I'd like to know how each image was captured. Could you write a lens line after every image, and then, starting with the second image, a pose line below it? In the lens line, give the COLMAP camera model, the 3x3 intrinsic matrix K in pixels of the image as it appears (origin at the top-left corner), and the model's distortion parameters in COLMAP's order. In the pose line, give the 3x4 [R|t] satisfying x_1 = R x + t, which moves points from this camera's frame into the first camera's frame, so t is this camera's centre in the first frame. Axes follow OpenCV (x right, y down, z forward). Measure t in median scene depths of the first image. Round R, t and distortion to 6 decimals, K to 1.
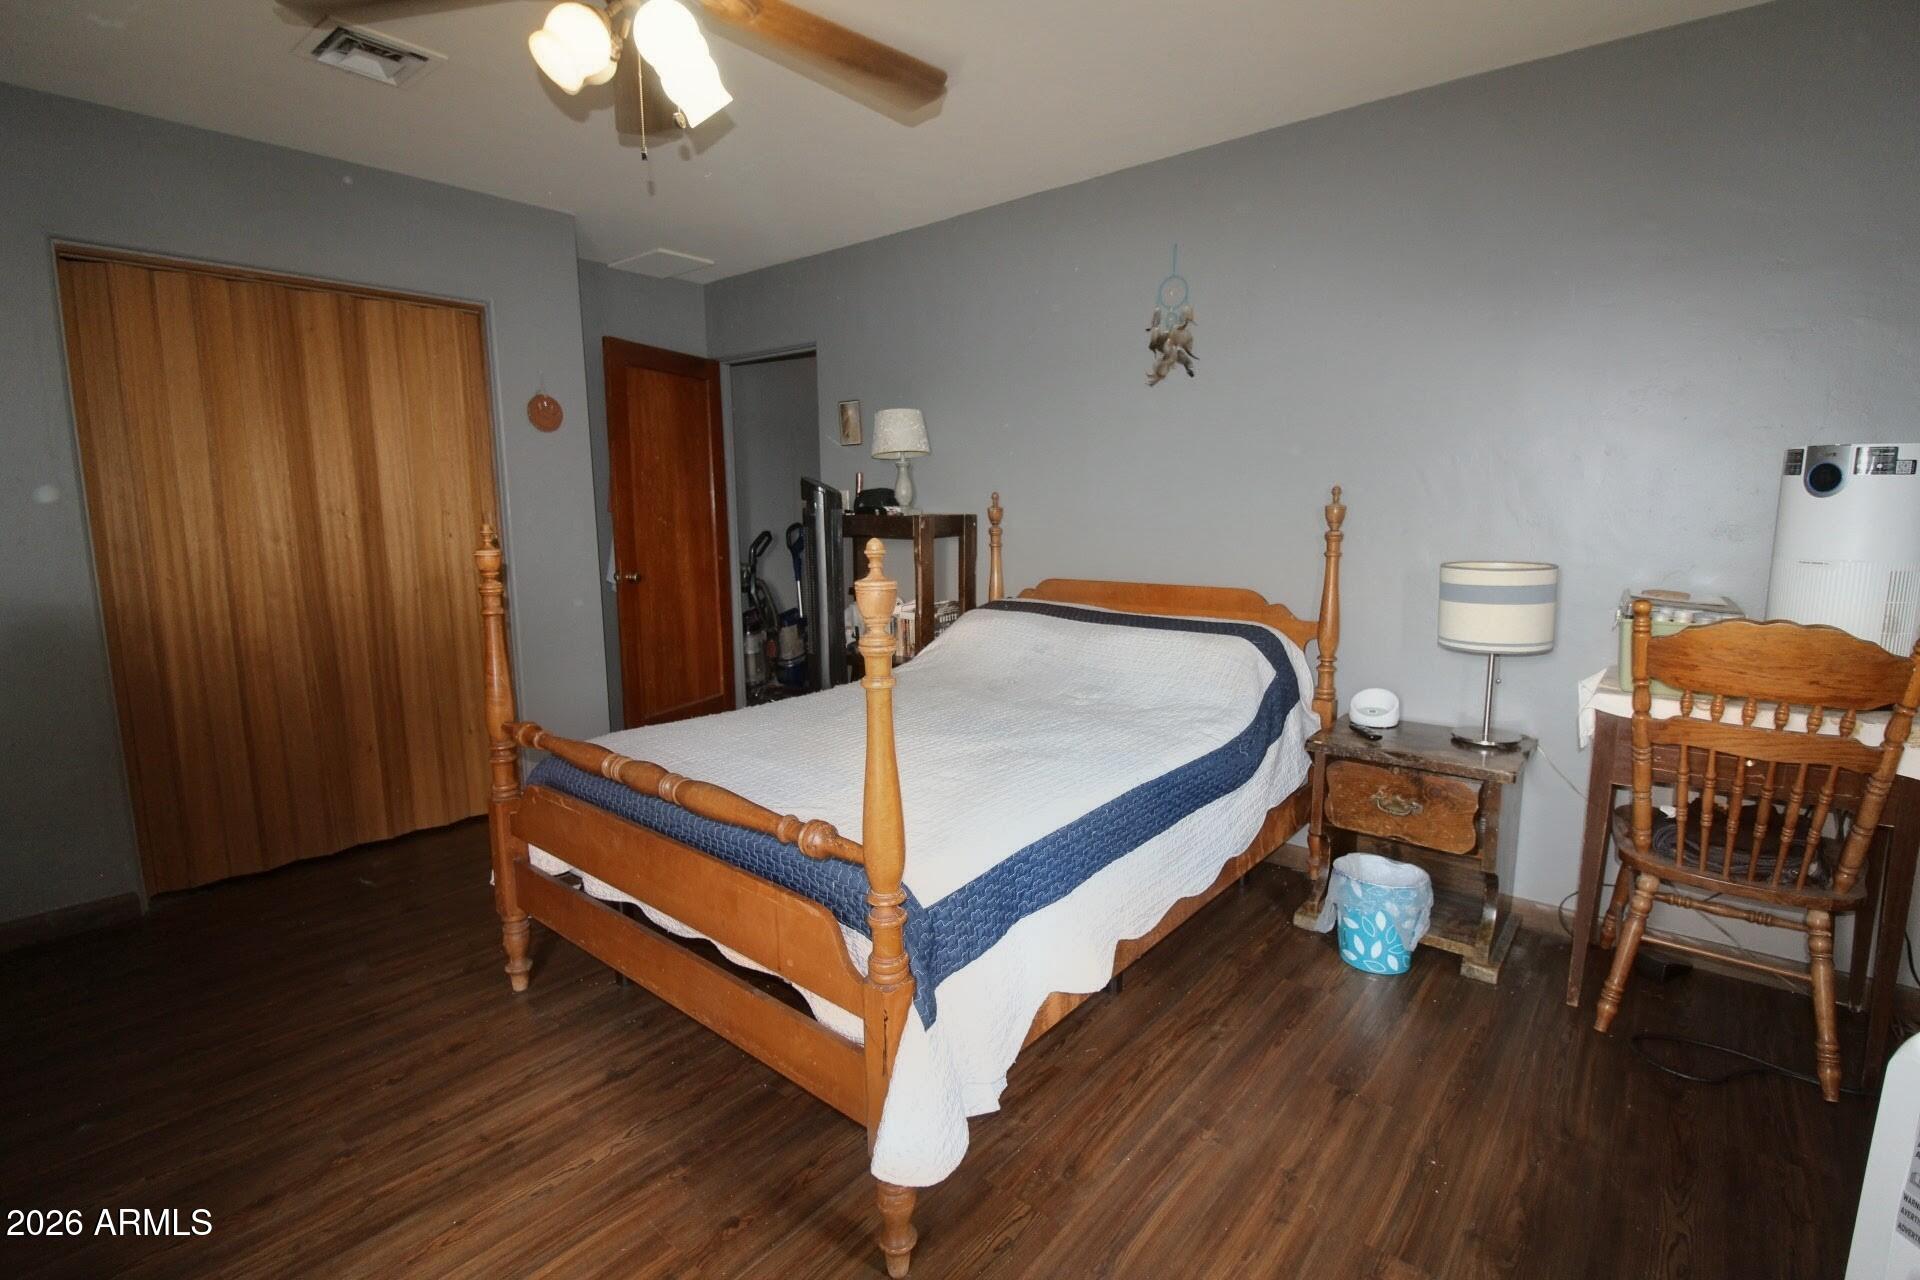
lens RADIAL K [[897.6, 0, 979.0], [0, 897.6, 636.8], [0, 0, 1]] dist [0.009642, -0.016338]
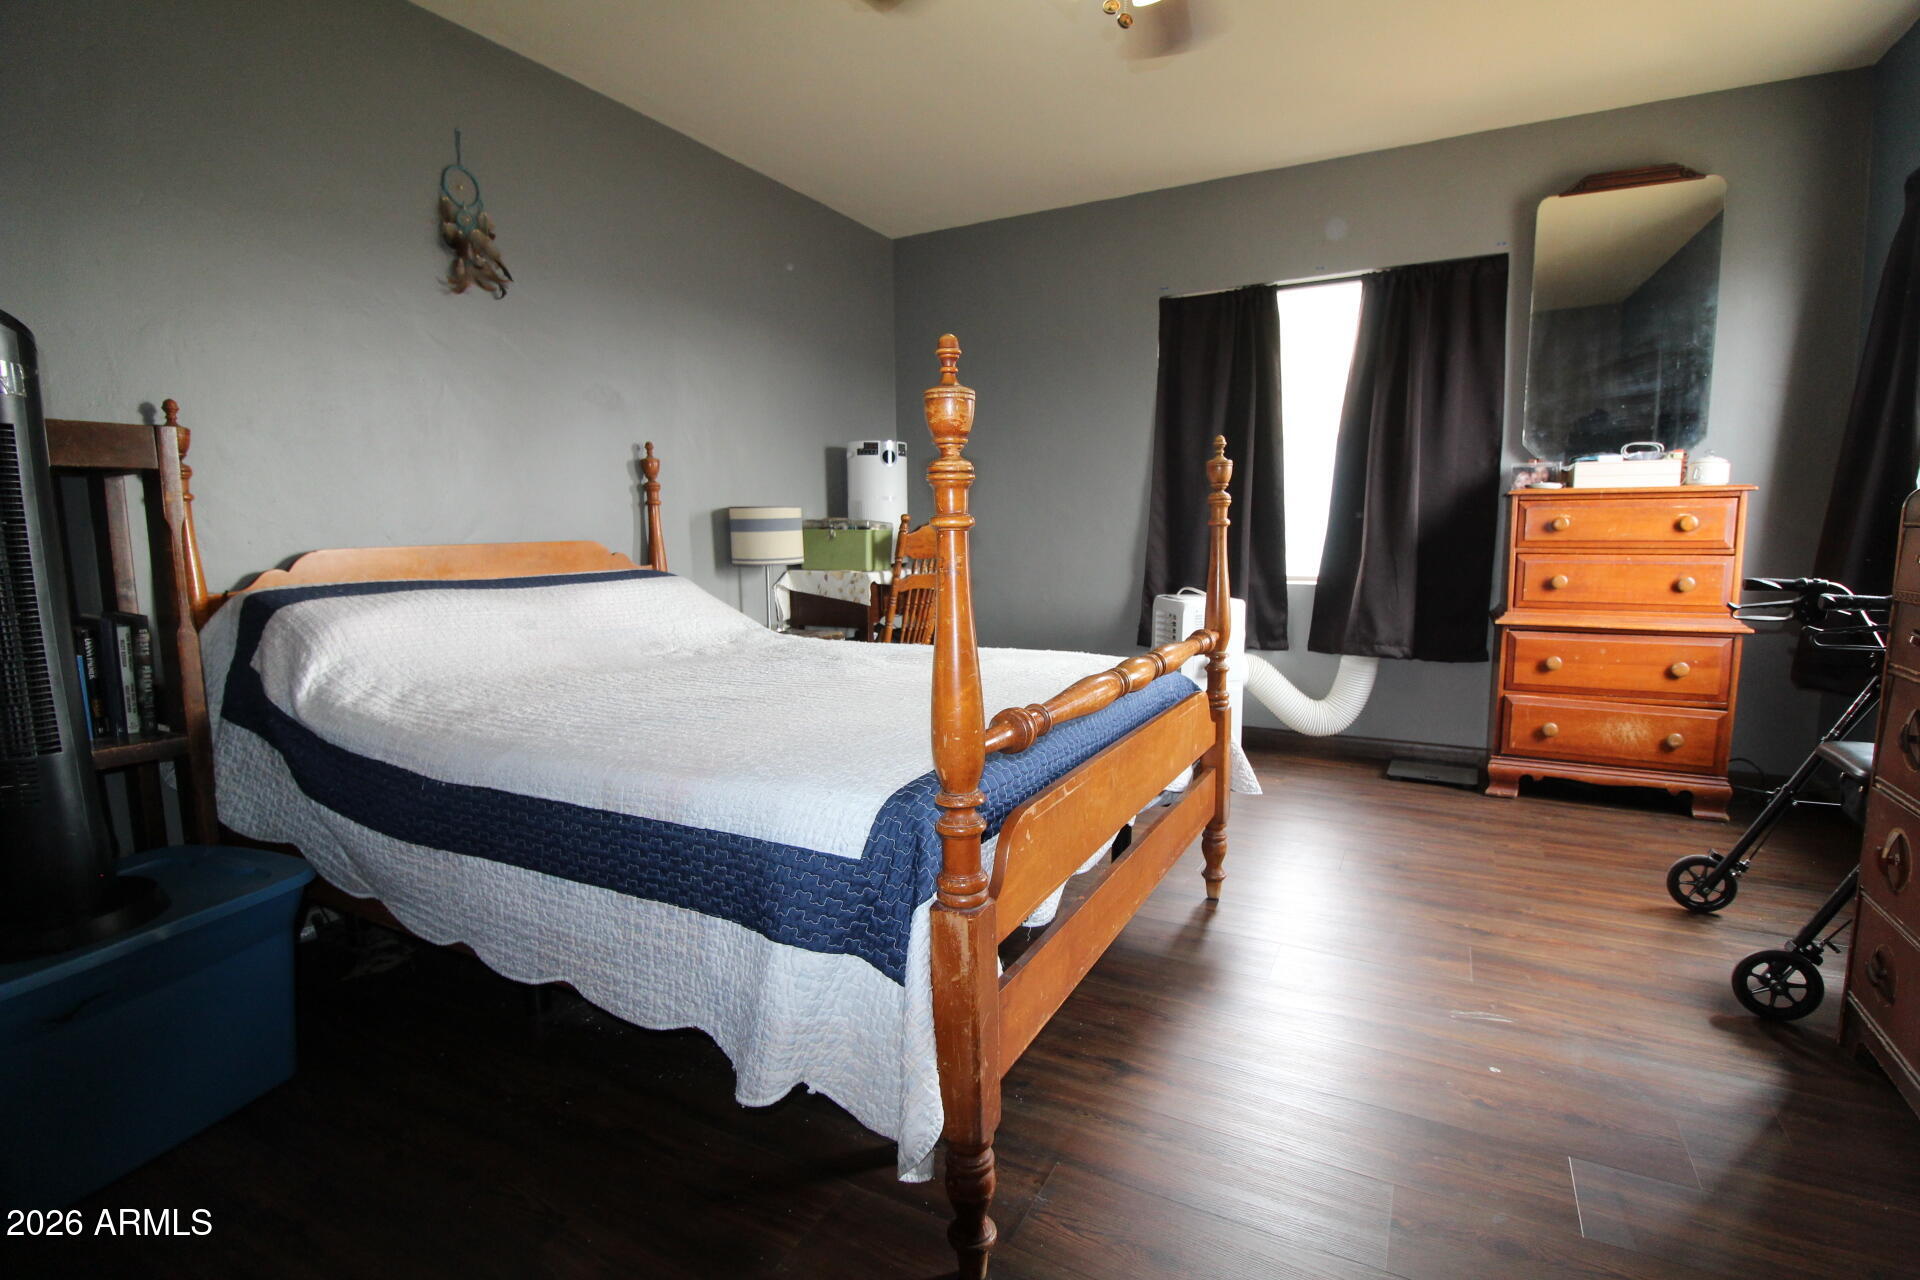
lens RADIAL K [[897.6, 0, 979.0], [0, 897.6, 636.8], [0, 0, 1]] dist [0.009642, -0.016338]
pose [[-0.202616, -0.133058, 0.970177, -0.803513], [0.140681, 0.976494, 0.163305, -0.054744], [-0.969100, 0.169574, -0.179134, 0.841634]]
